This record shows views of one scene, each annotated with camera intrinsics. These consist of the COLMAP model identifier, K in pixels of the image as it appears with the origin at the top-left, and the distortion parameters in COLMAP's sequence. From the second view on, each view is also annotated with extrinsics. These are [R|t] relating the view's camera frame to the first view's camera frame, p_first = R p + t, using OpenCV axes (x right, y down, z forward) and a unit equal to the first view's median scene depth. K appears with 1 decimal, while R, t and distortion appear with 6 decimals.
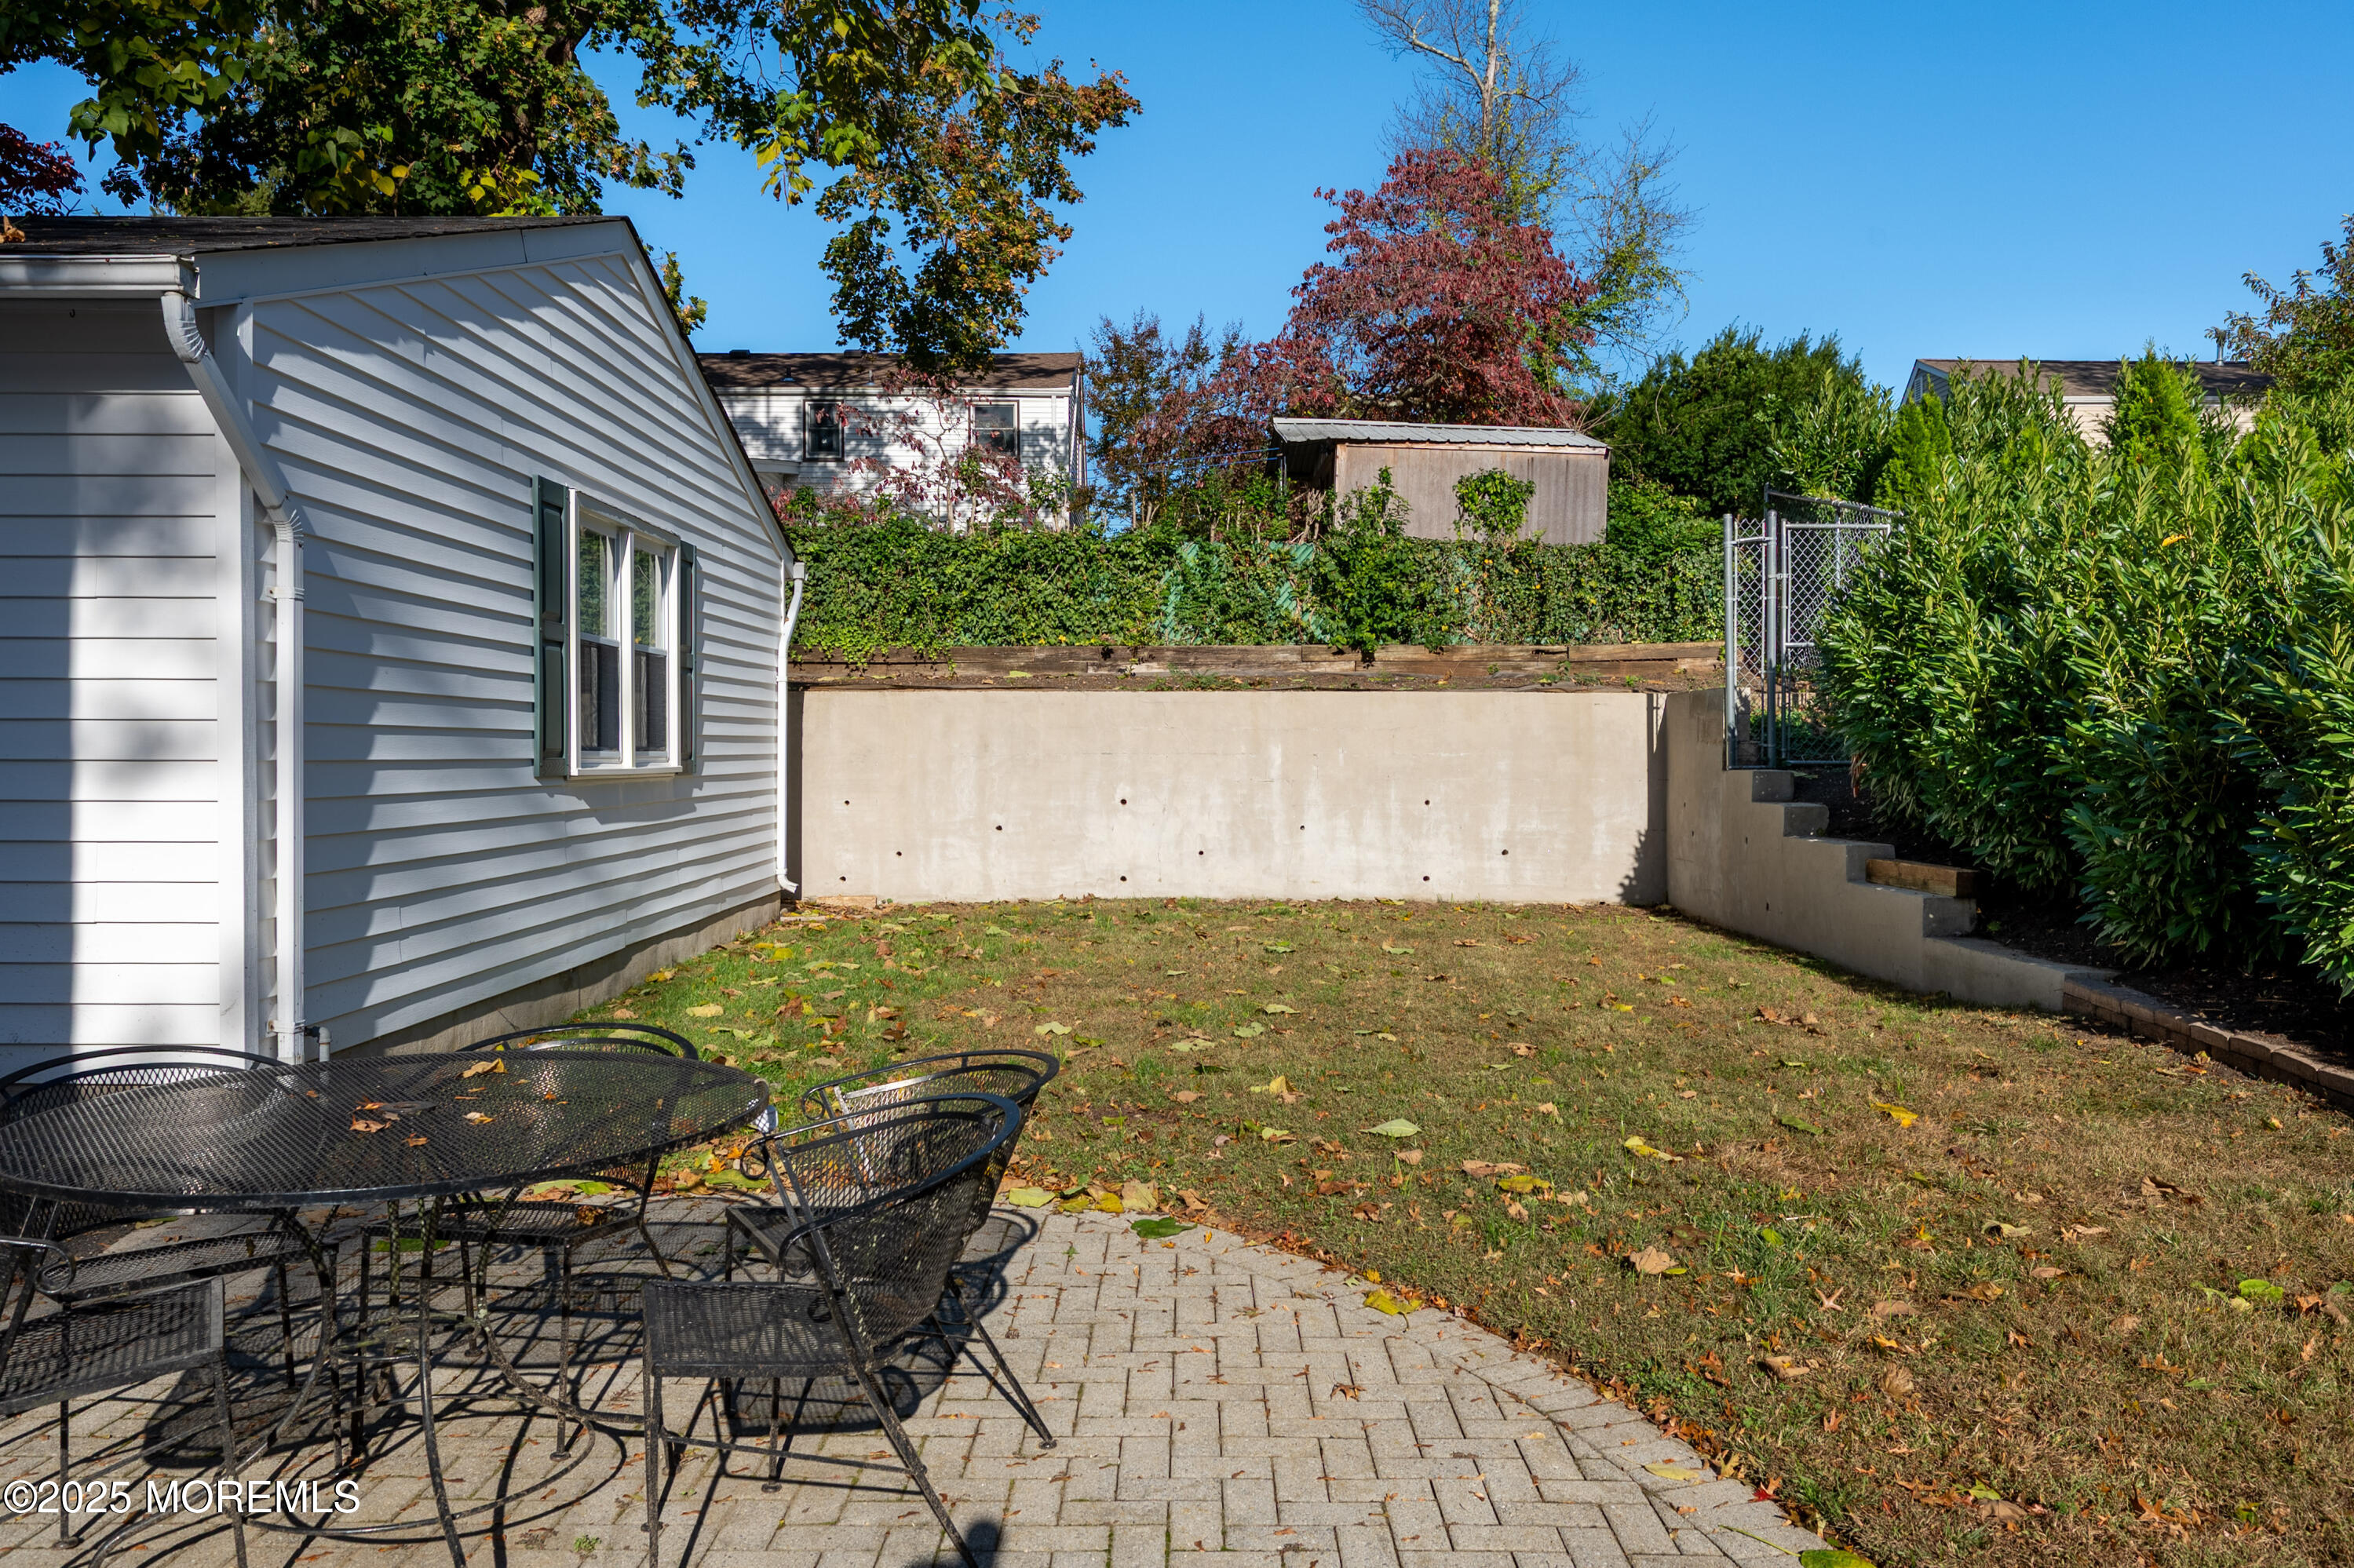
lens RADIAL K [[1695.9, 0, 1177.0], [0, 1695.9, 784.0], [0, 0, 1]] dist [0.004046, 0.005565]
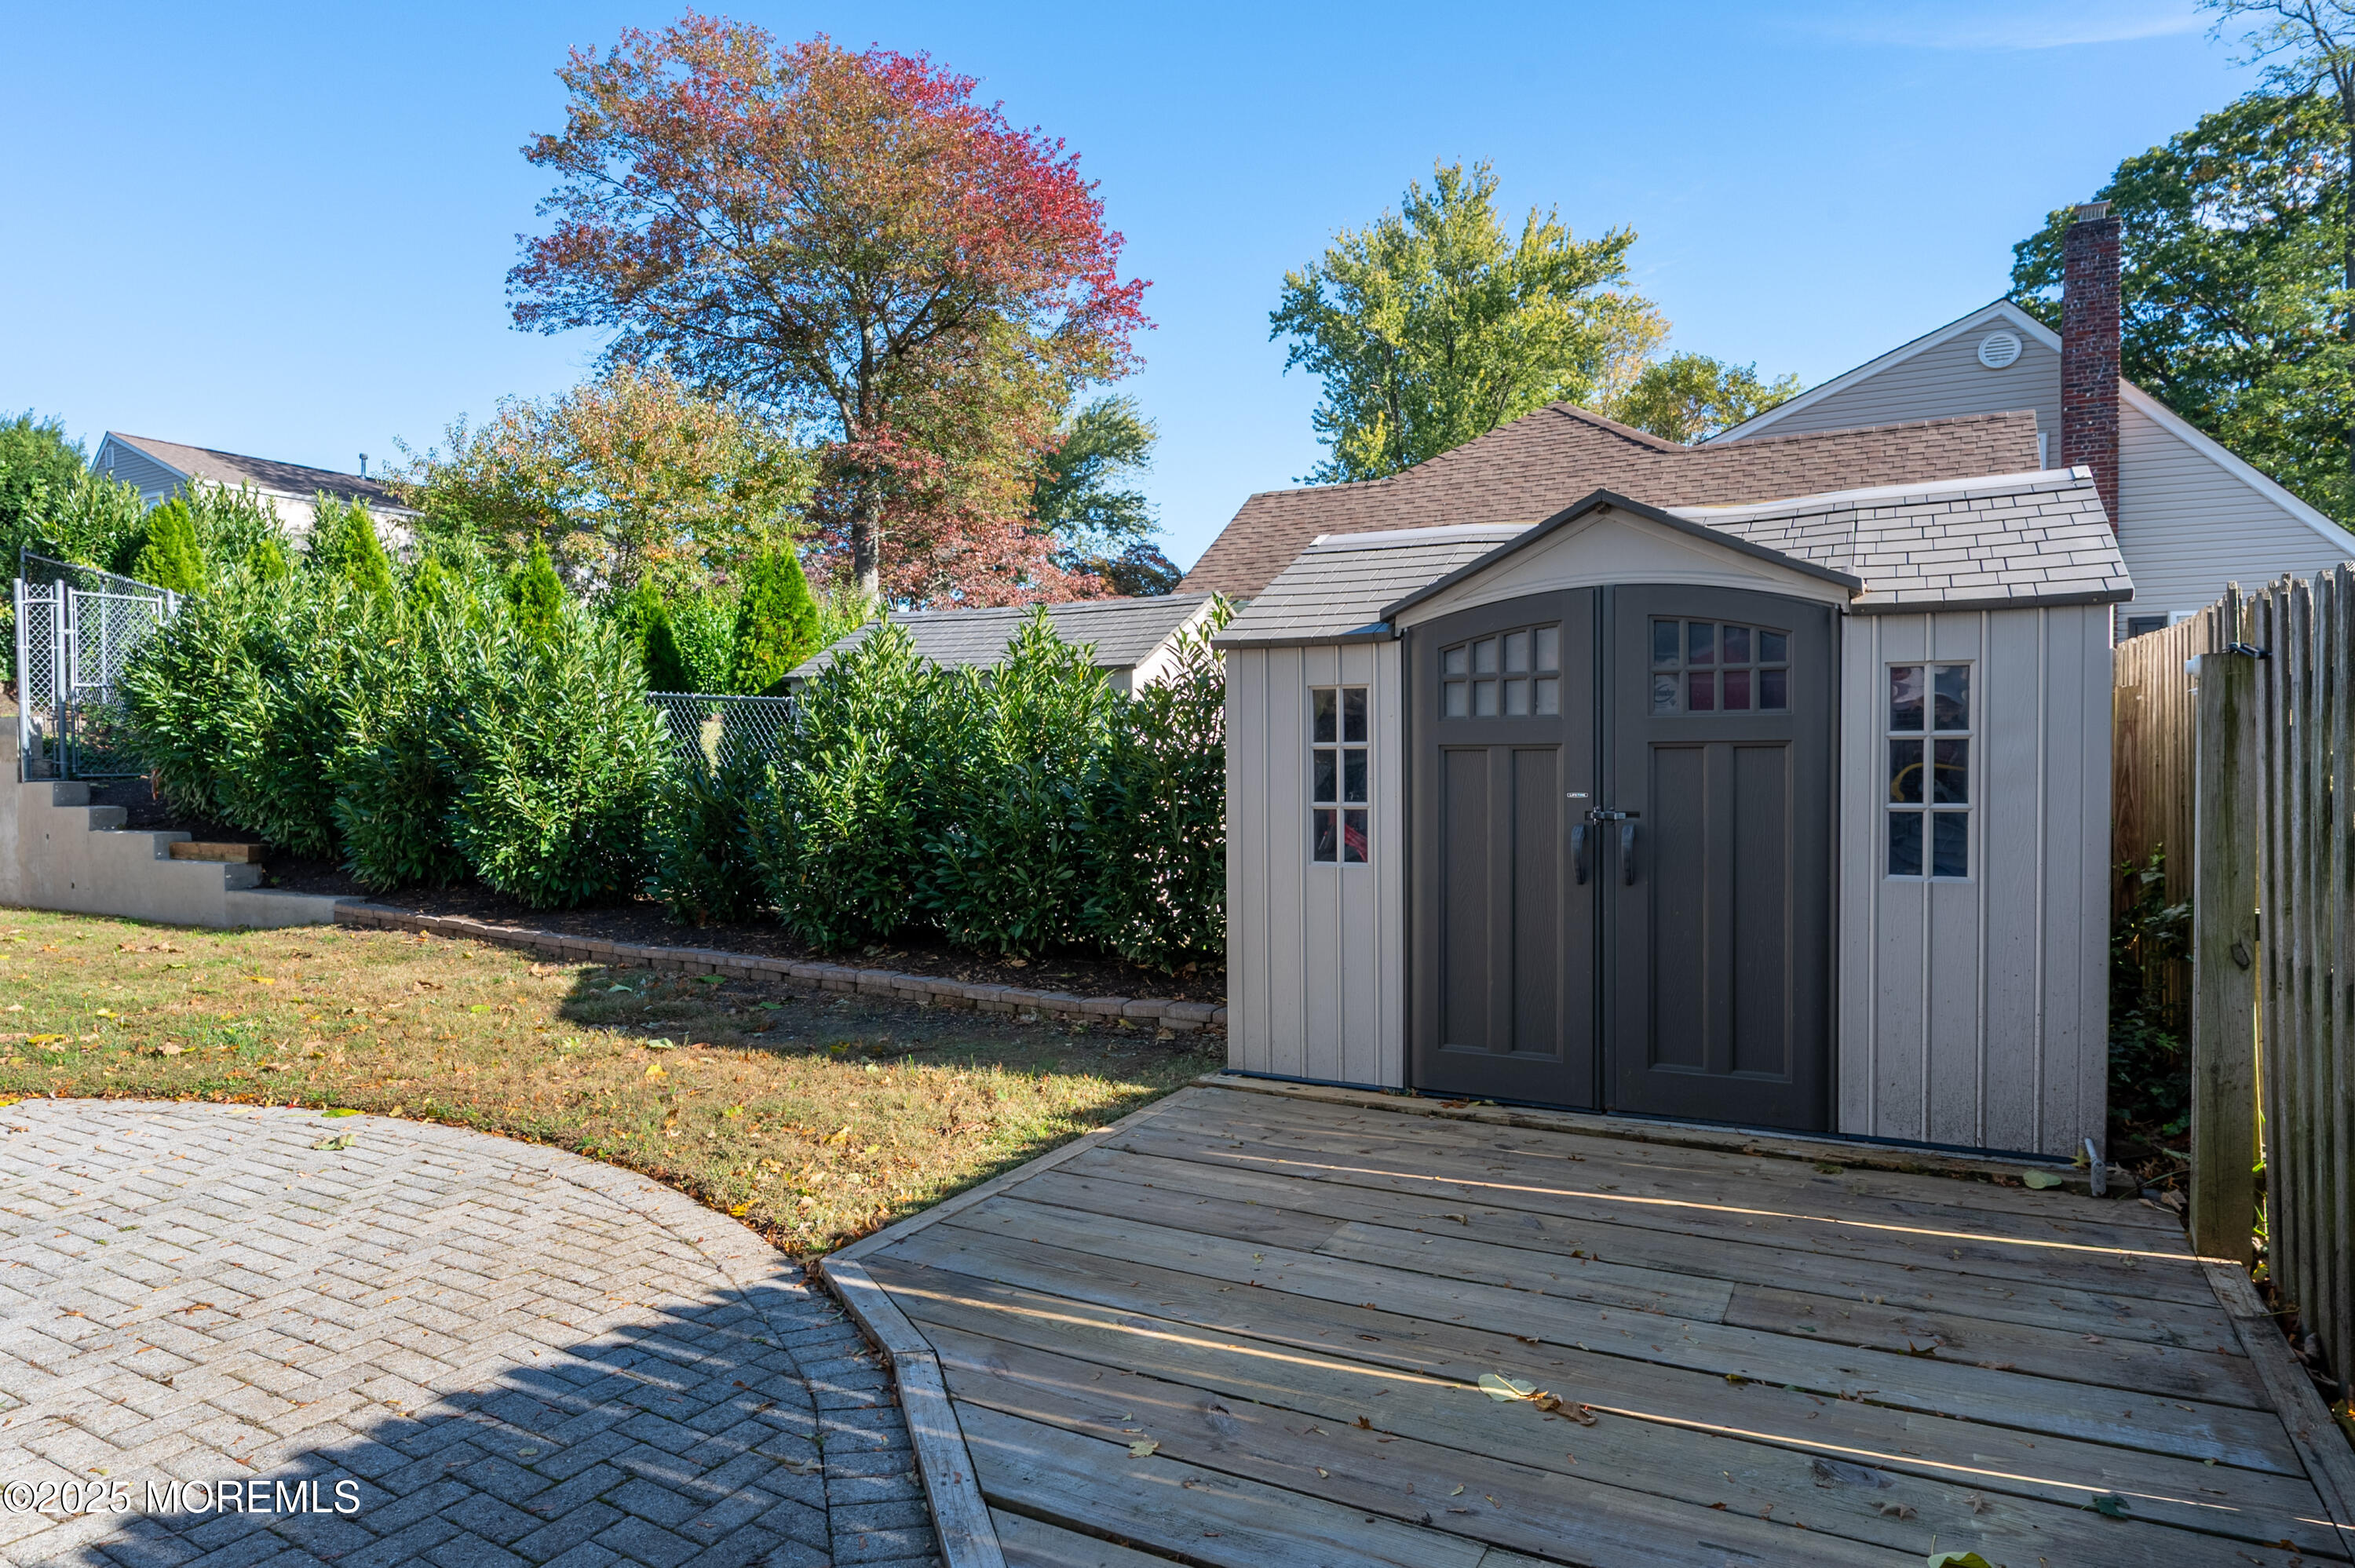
lens RADIAL K [[1276.2, 0, 1177.5], [0, 1276.2, 784.0], [0, 0, 1]] dist [-0.000596, 0.000591]
pose [[0.437449, -0.019372, 0.899035, -0.186348], [0.023021, 0.999682, 0.010339, 0.003826], [-0.898949, 0.016174, 0.437755, -0.224596]]
